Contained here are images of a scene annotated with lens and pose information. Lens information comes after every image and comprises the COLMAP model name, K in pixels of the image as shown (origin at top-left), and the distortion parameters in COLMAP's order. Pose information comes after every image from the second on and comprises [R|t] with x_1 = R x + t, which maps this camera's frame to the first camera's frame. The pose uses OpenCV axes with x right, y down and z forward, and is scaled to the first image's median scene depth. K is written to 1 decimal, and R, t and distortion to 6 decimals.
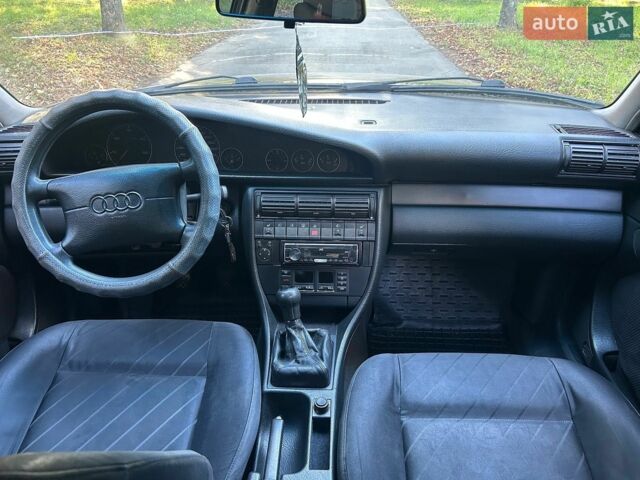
lens RADIAL K [[505.6, 0, 320.0], [0, 505.6, 240.0], [0, 0, 1]] dist [0.032557, 0.000000]
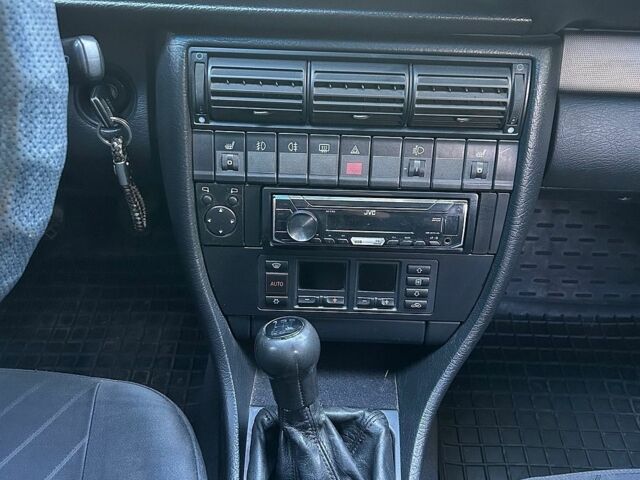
lens RADIAL K [[652.4, 0, 320.0], [0, 652.4, 240.0], [0, 0, 1]] dist [0.016303, -0.008164]
pose [[0.998662, 0.003692, 0.051586, -0.060477], [-0.015756, 0.971753, 0.235475, -0.075720], [-0.049260, -0.235972, 0.970510, 0.520489]]
